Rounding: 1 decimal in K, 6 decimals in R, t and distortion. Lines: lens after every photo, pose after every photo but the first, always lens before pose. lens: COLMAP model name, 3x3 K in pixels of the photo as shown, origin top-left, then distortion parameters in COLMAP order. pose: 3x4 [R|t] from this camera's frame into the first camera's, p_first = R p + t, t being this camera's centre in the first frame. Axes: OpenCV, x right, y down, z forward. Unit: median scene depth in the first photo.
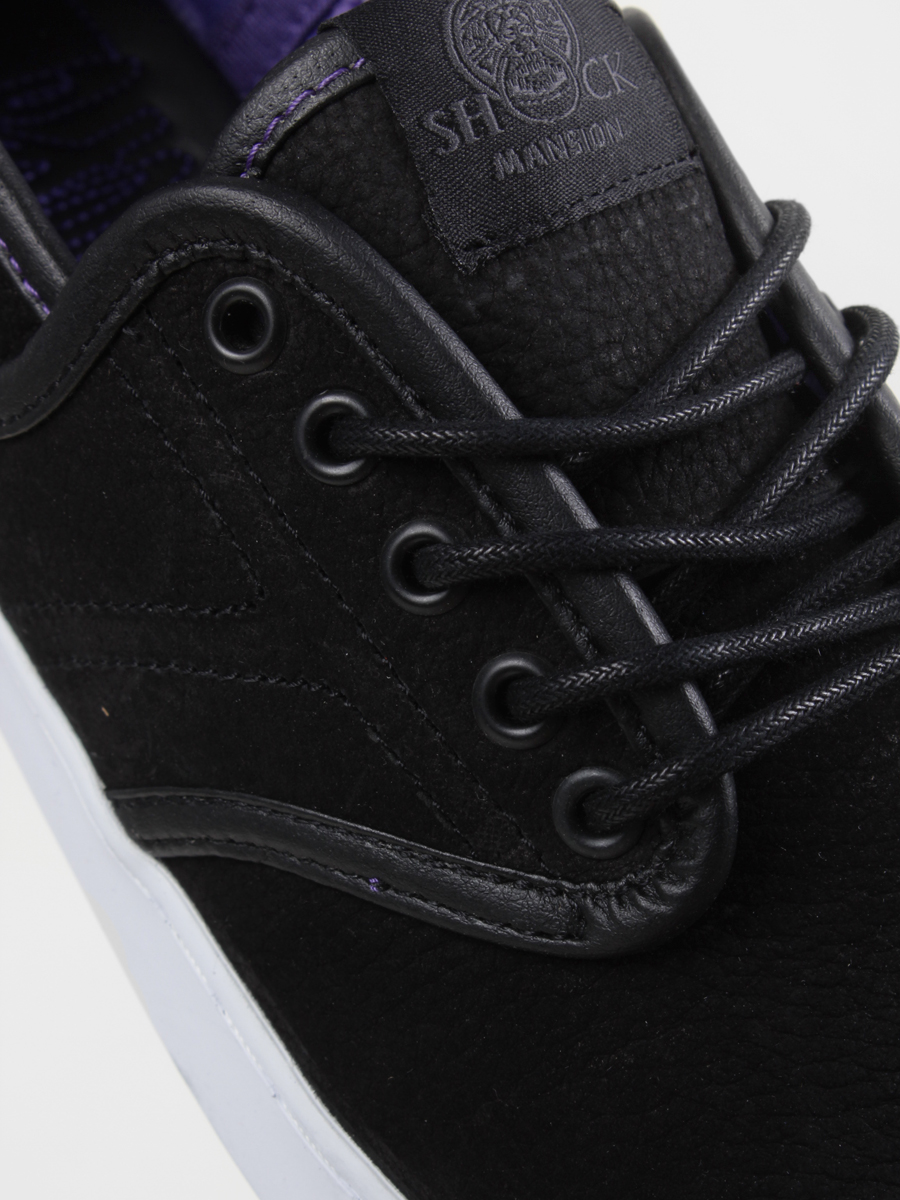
lens RADIAL K [[2957.3, 0, 448.8], [0, 2957.3, 601.7], [0, 0, 1]] dist [0.075640, 0.000000]
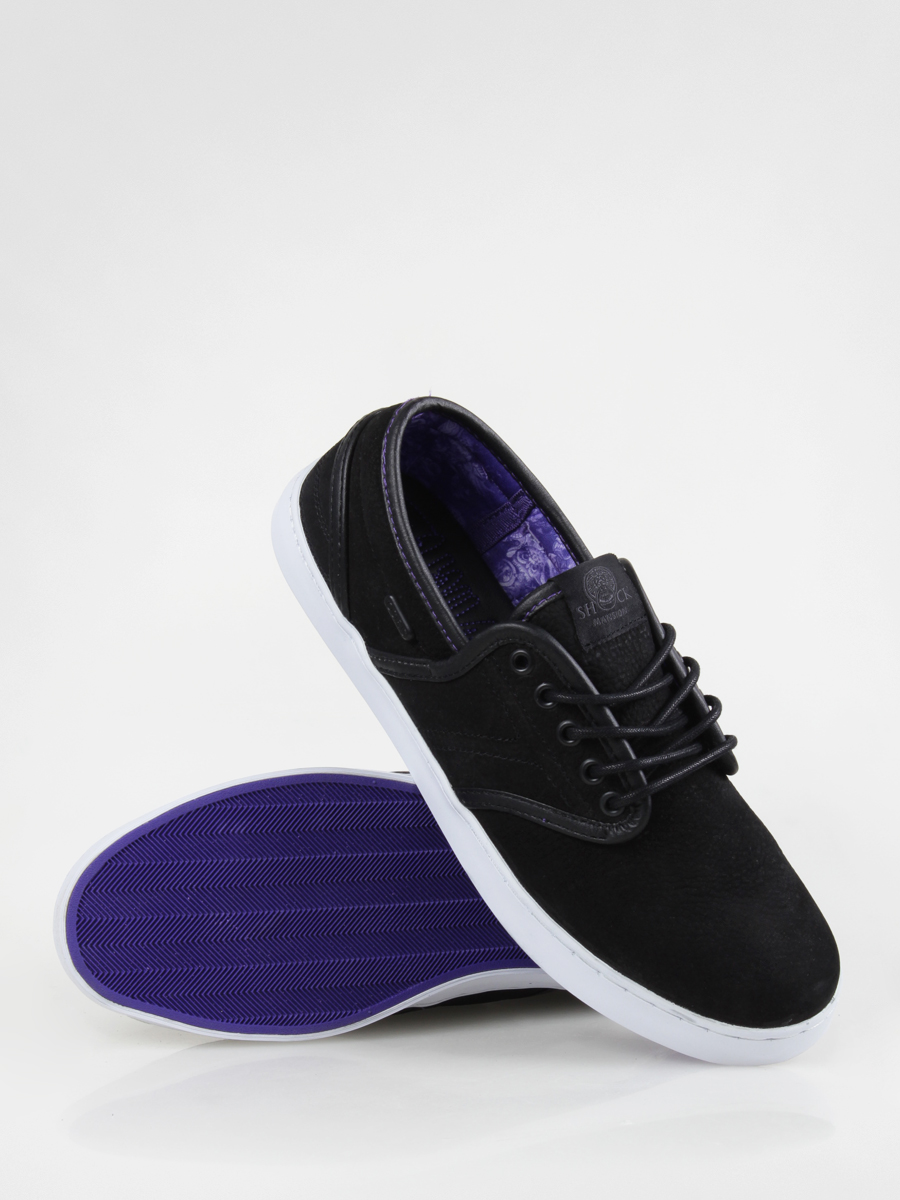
lens RADIAL K [[2957.3, 0, 450.6], [0, 2957.3, 599.1], [0, 0, 1]] dist [0.075640, 0.000000]
pose [[0.990008, 0.057524, 0.128744, -0.617698], [-0.061733, 0.997673, 0.028943, -0.267768], [-0.126780, -0.036601, 0.991255, -2.517714]]
